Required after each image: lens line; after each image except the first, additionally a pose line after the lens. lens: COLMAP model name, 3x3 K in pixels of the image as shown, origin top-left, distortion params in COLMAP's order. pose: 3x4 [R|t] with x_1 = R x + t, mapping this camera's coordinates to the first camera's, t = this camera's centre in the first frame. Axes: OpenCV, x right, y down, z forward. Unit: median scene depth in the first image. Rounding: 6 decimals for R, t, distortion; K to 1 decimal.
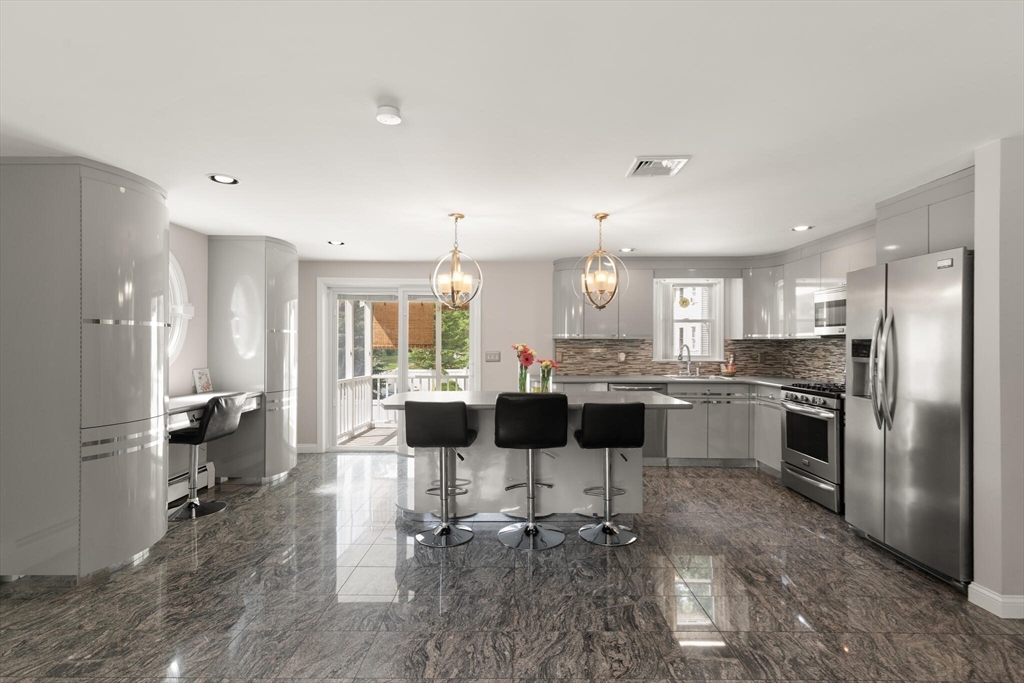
lens RADIAL K [[499.5, 0, 510.8], [0, 499.5, 341.8], [0, 0, 1]] dist [-0.003556, -0.000921]
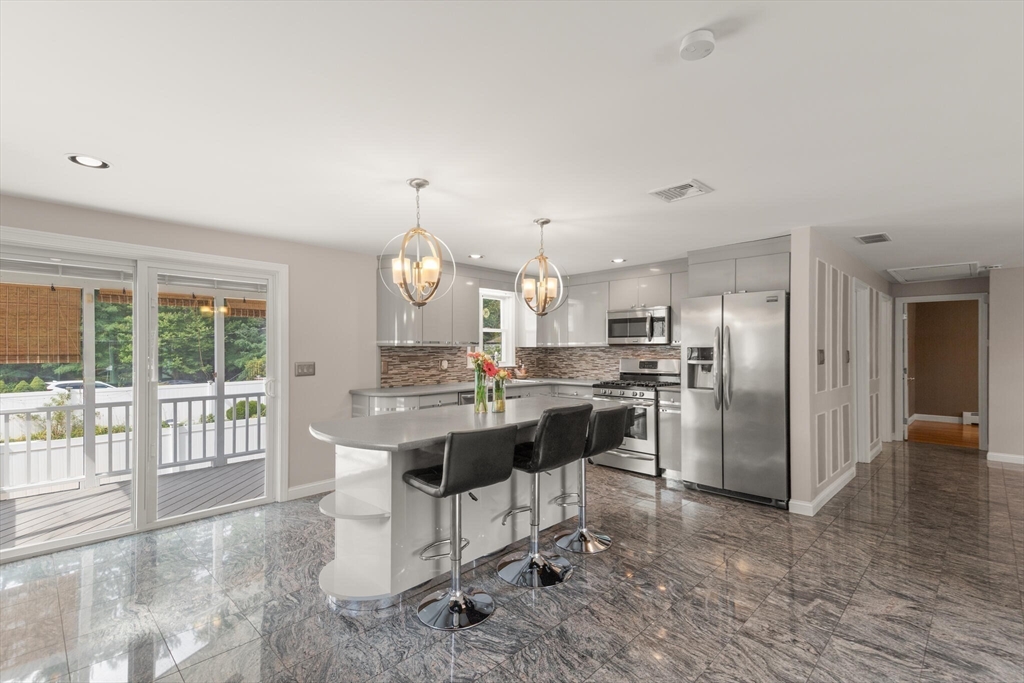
lens RADIAL K [[472.0, 0, 517.1], [0, 472.0, 350.4], [0, 0, 1]] dist [0.021267, -0.001711]
pose [[0.683445, -0.002363, 0.729998, -0.386638], [-0.000594, 0.999993, 0.003793, -0.001109], [-0.730002, -0.003025, 0.683438, 0.290936]]
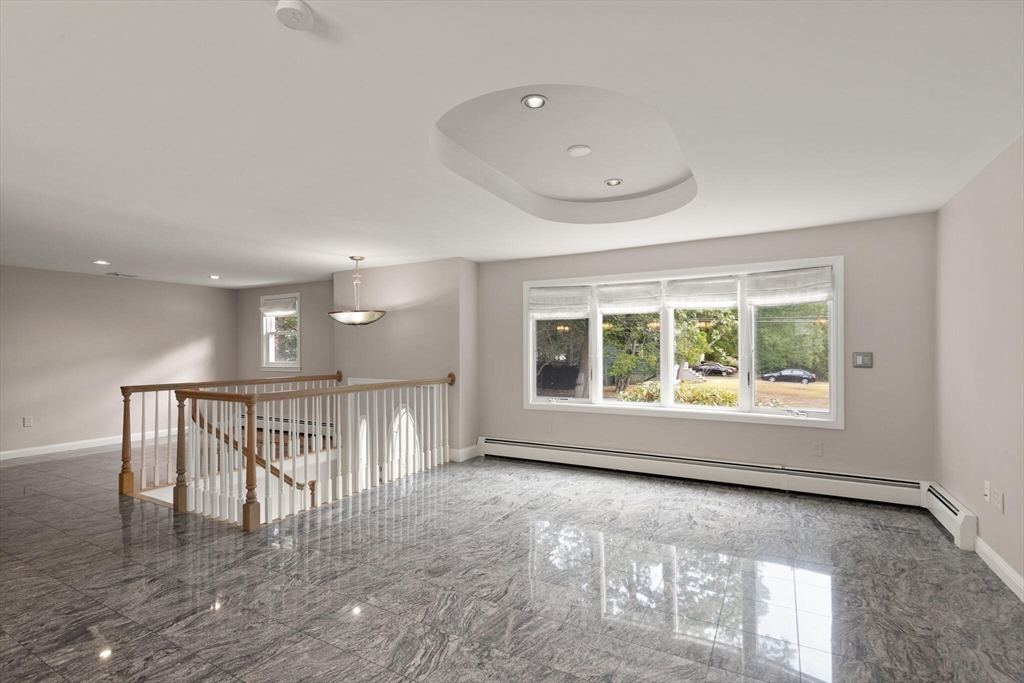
lens RADIAL K [[472.0, 0, 505.2], [0, 472.0, 342.9], [0, 0, 1]] dist [0.021267, -0.001711]
pose [[-0.880725, 0.008010, 0.473561, -0.345284], [-0.000893, 0.999827, -0.018571, 0.011832], [-0.473628, -0.016778, -0.880565, 0.605217]]
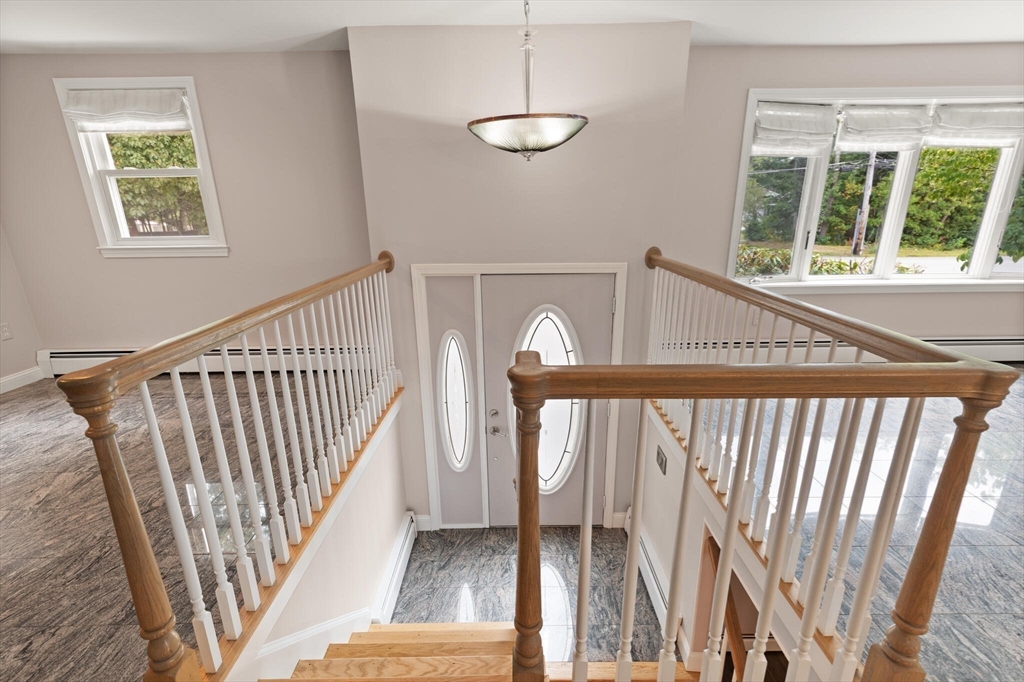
lens RADIAL K [[451.7, 0, 512.8], [0, 451.7, 345.6], [0, 0, 1]] dist [0.000605, 0.000757]
pose [[-0.999708, 0.016017, -0.018120, 0.476872], [0.010329, 0.960253, 0.278939, 0.017476], [0.021867, 0.278670, -0.960138, 0.336875]]
